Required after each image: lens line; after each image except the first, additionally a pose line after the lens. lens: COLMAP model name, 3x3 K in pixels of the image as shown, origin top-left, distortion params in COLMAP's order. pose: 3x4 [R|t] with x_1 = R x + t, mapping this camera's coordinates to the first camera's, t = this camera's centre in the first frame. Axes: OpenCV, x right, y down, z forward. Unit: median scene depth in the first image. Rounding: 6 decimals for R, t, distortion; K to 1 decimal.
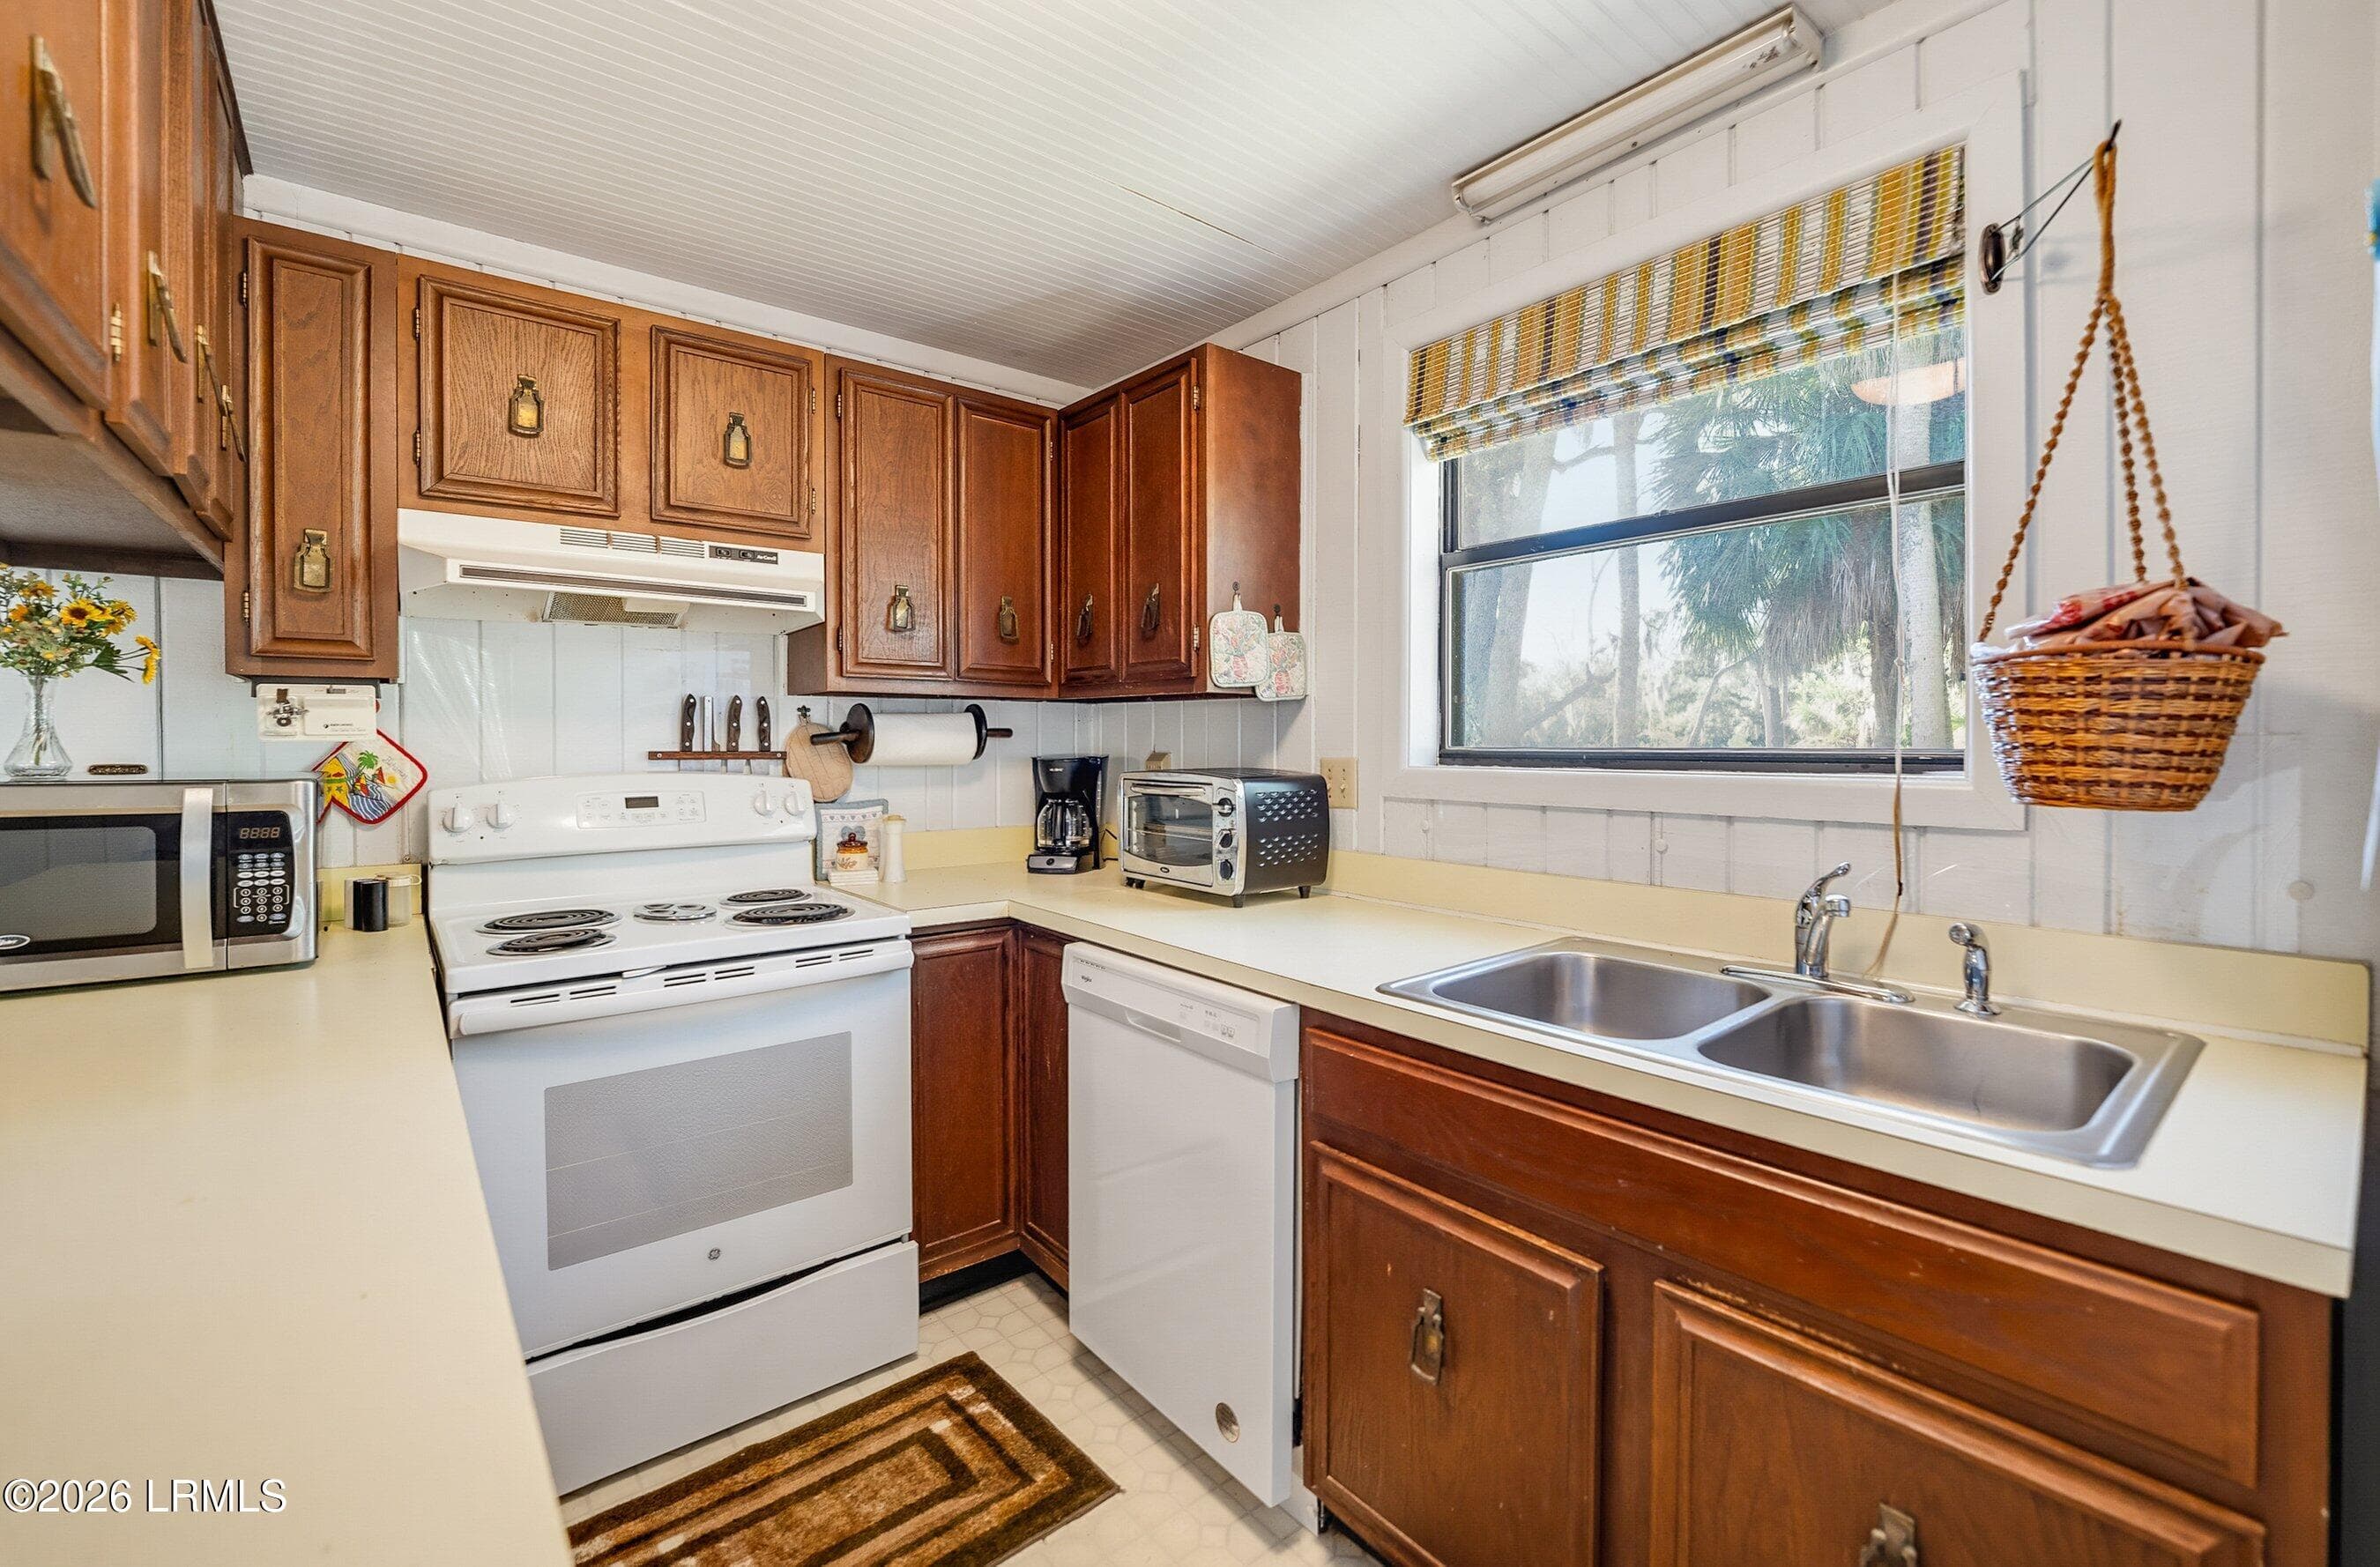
lens RADIAL K [[1006.8, 0, 1214.7], [0, 1006.8, 753.4], [0, 0, 1]] dist [-0.020156, 0.000575]
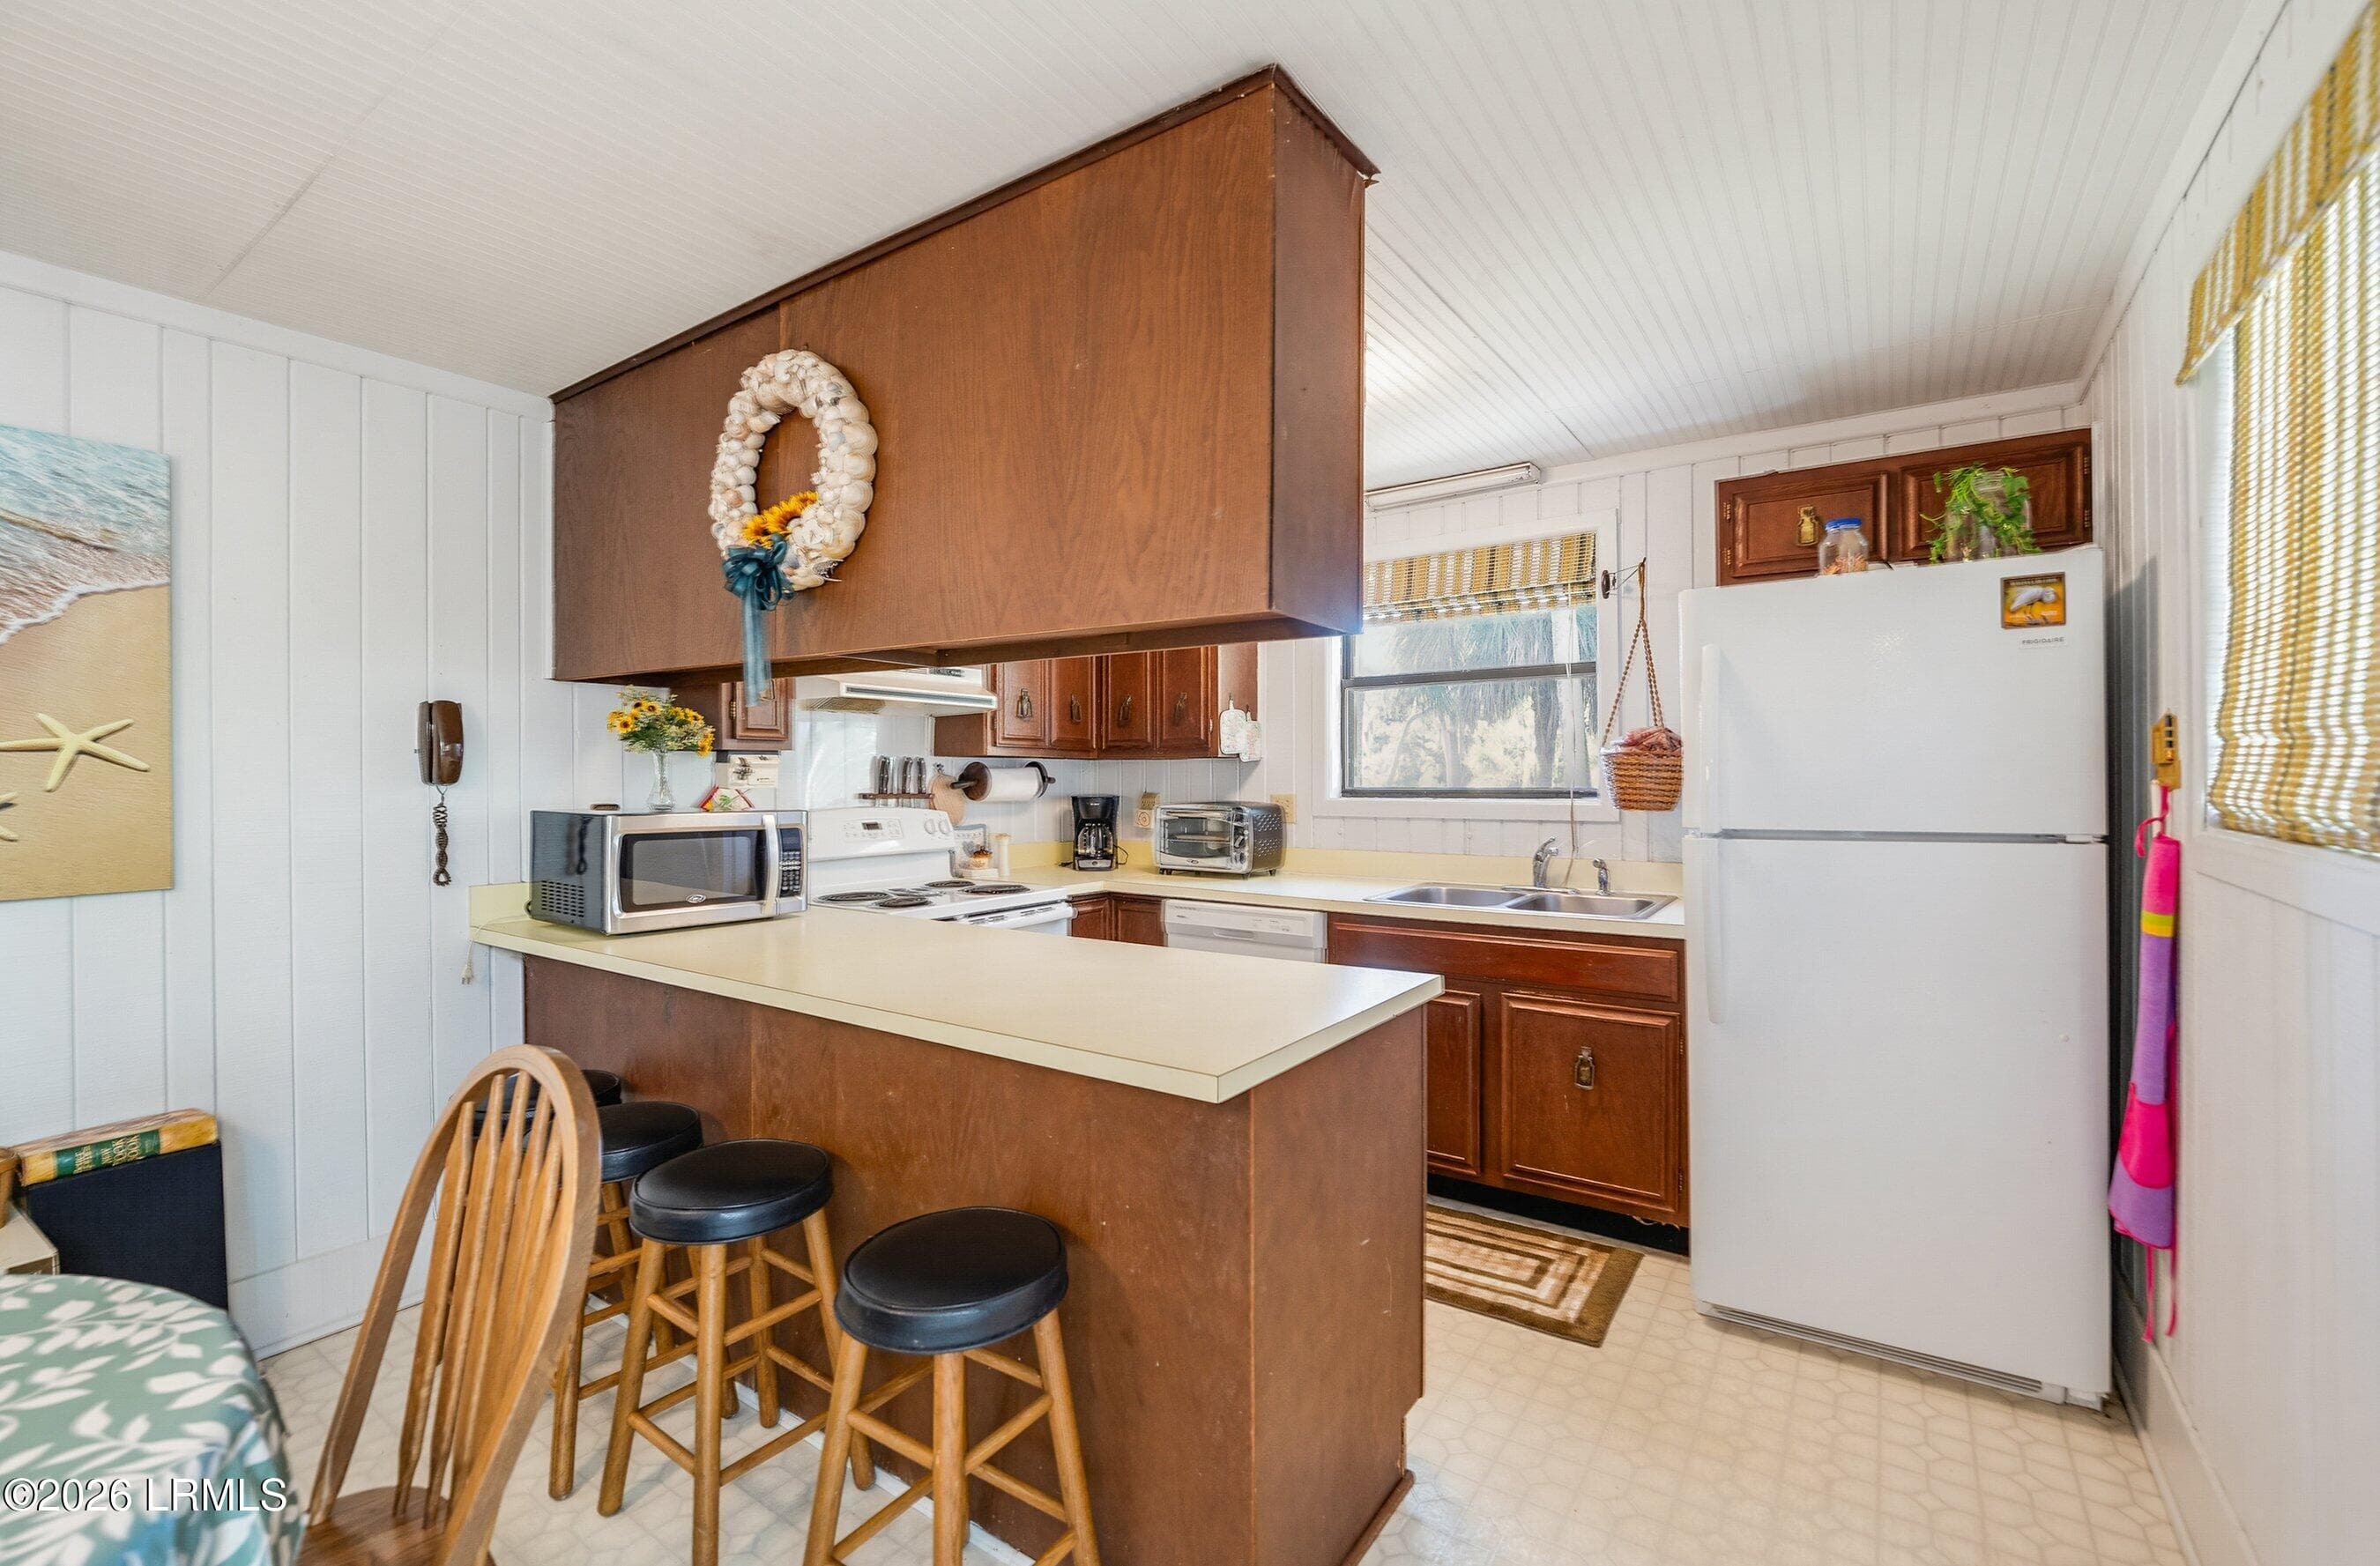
lens RADIAL K [[1006.8, 0, 1201.0], [0, 1006.8, 773.1], [0, 0, 1]] dist [-0.020156, 0.000575]
pose [[0.964047, -0.002394, 0.265720, -0.545982], [0.007348, 0.999817, -0.017652, -0.002911], [-0.265630, 0.018970, 0.963889, -0.725798]]
